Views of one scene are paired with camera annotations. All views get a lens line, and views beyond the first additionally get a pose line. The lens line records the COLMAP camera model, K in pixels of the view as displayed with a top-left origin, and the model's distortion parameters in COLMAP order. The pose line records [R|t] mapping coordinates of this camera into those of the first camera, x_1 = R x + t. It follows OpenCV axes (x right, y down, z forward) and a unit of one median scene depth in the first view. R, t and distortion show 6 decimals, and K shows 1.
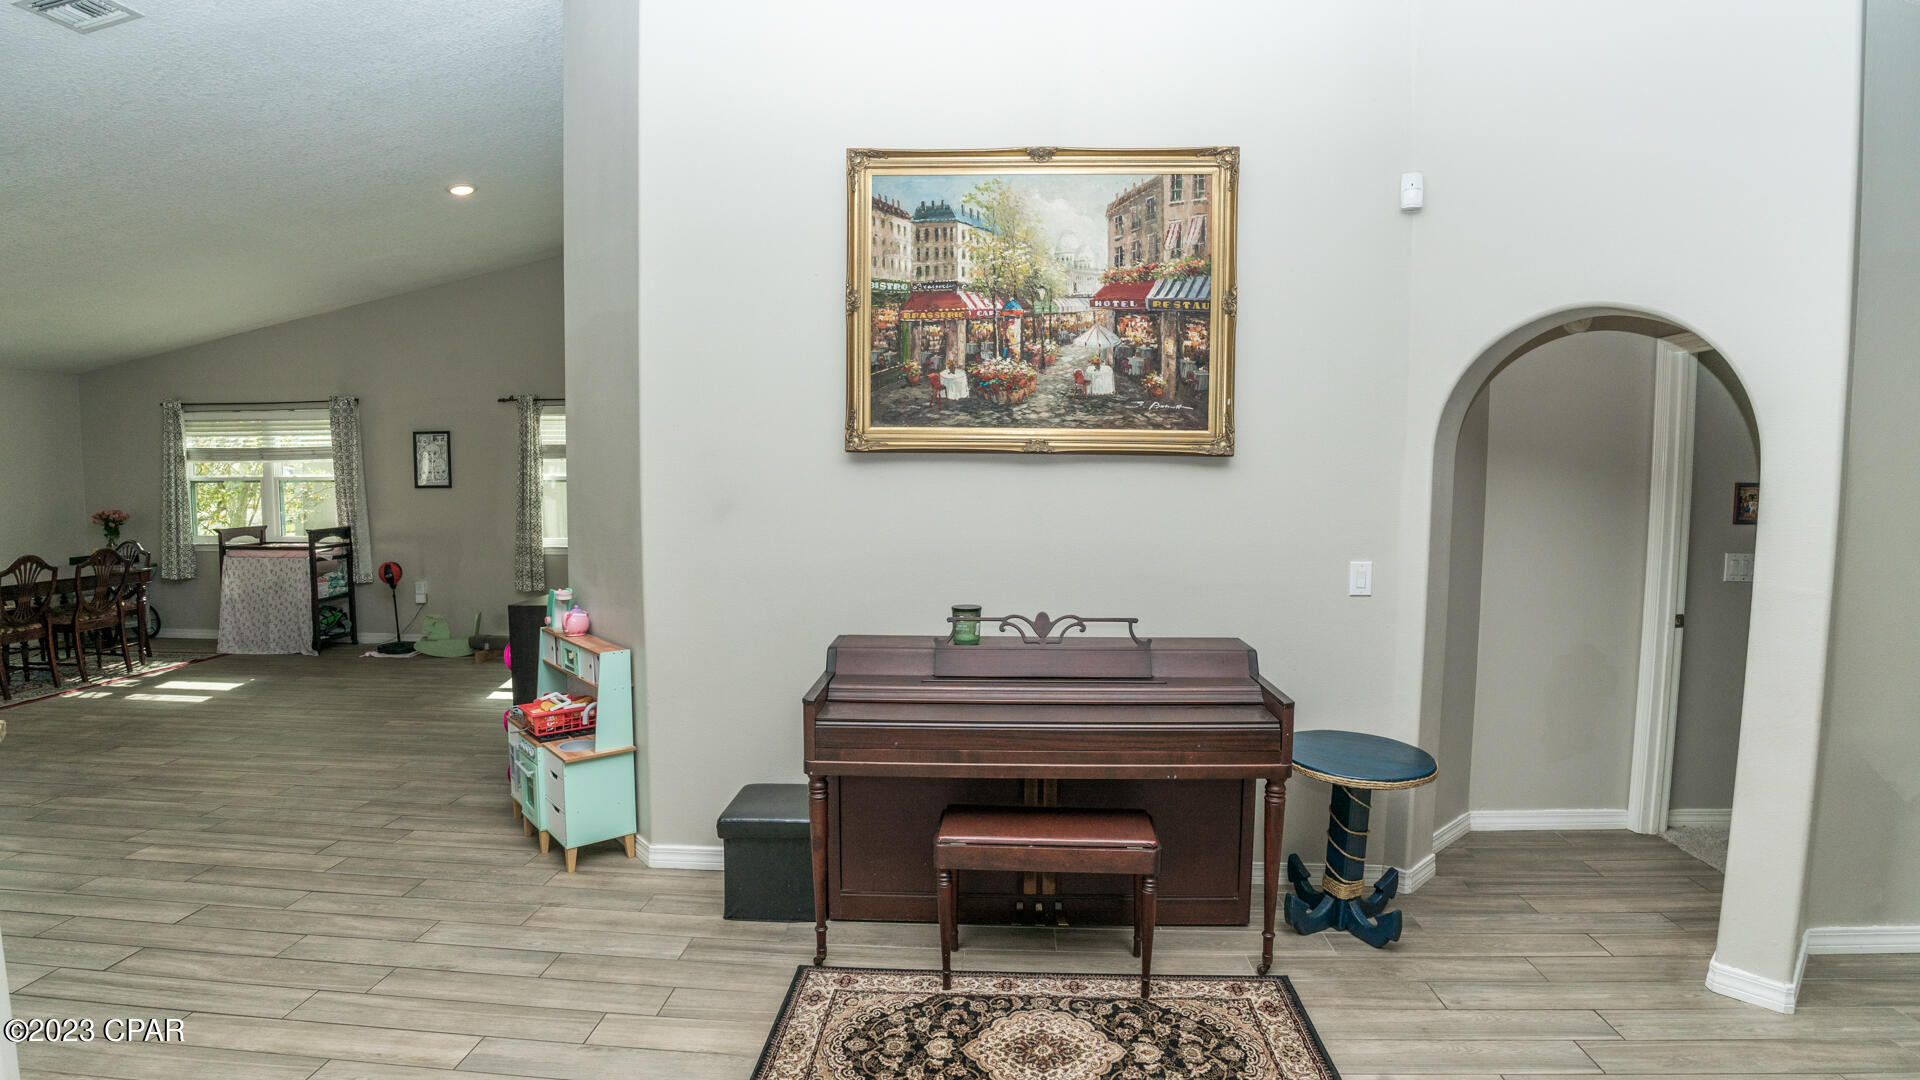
lens RADIAL K [[932.2, 0, 963.0], [0, 932.2, 540.7], [0, 0, 1]] dist [-0.082946, 0.019275]
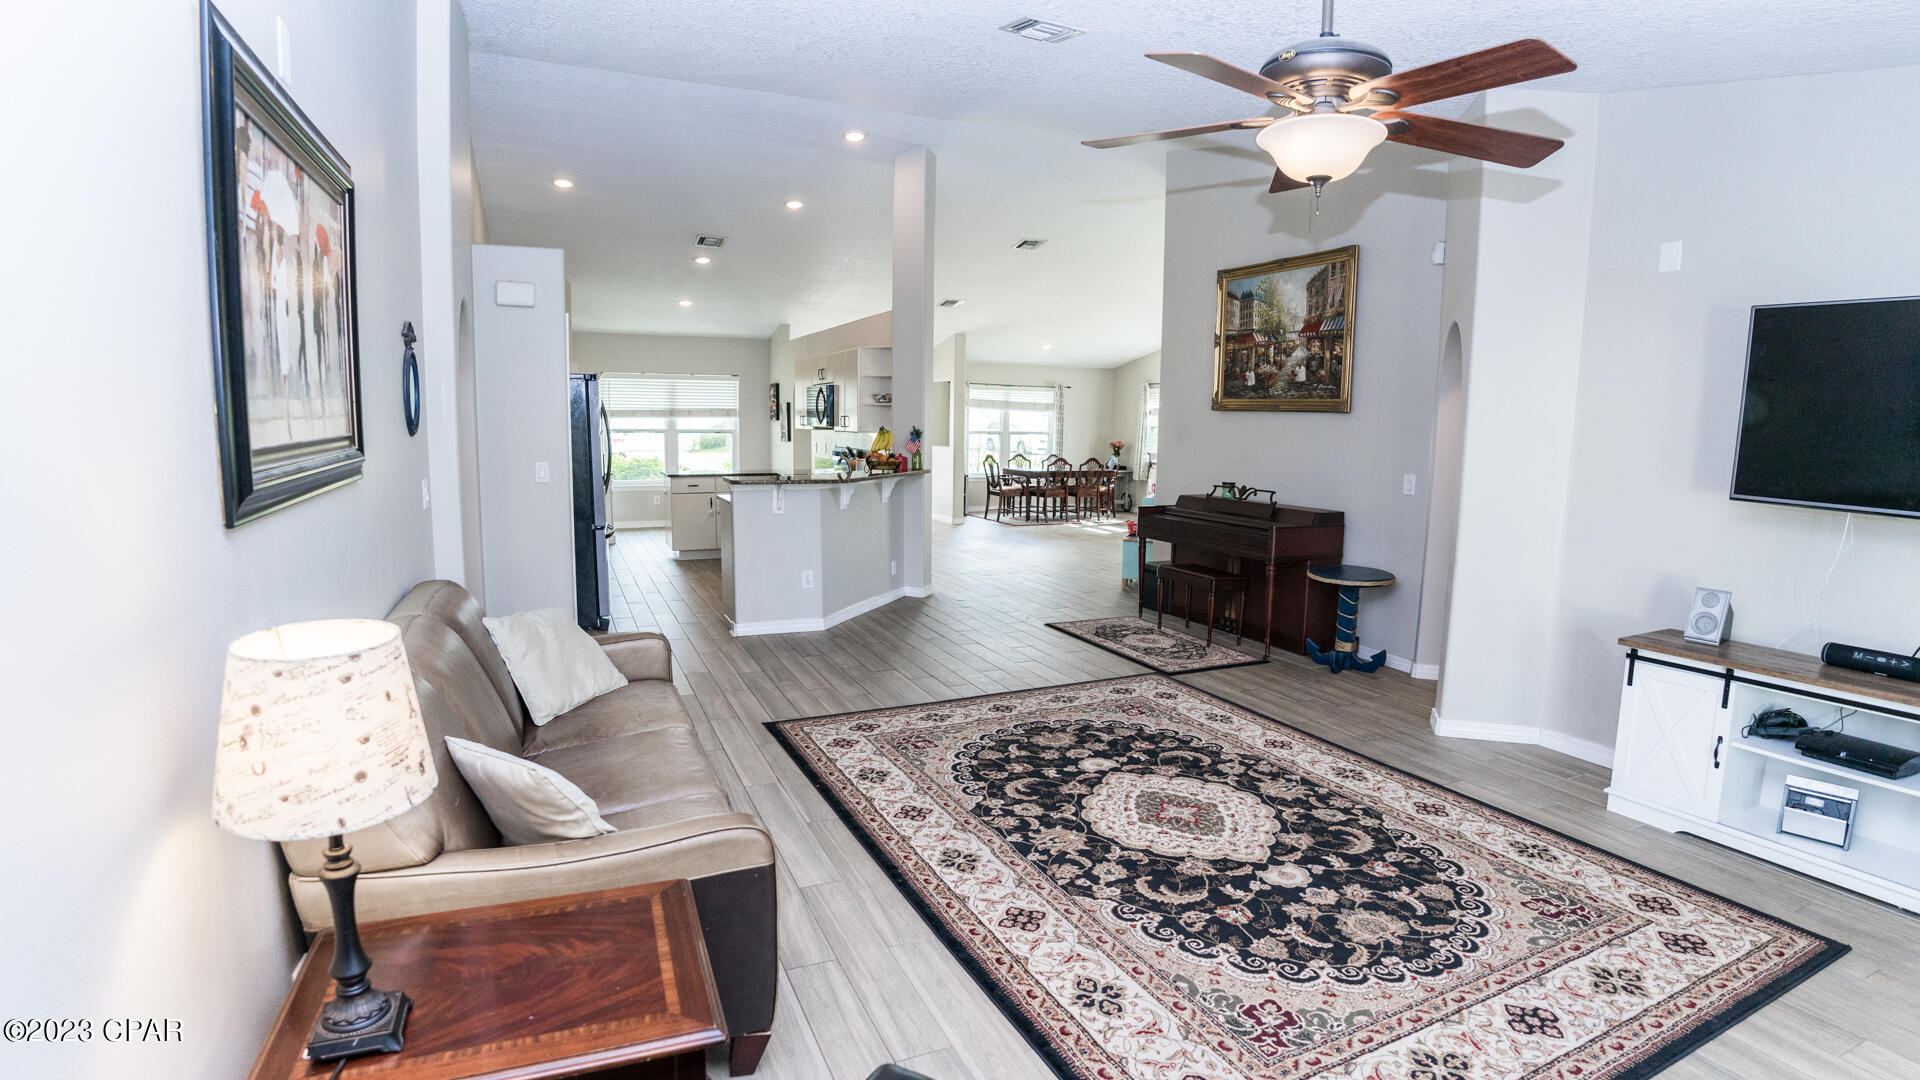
lens RADIAL K [[932.2, 0, 963.0], [0, 932.2, 540.7], [0, 0, 1]] dist [-0.082946, 0.019275]
pose [[0.462326, 0.118754, -0.878722, 1.566212], [-0.084137, 0.992395, 0.089849, 0.061546], [0.882709, 0.032393, 0.468802, -0.526161]]
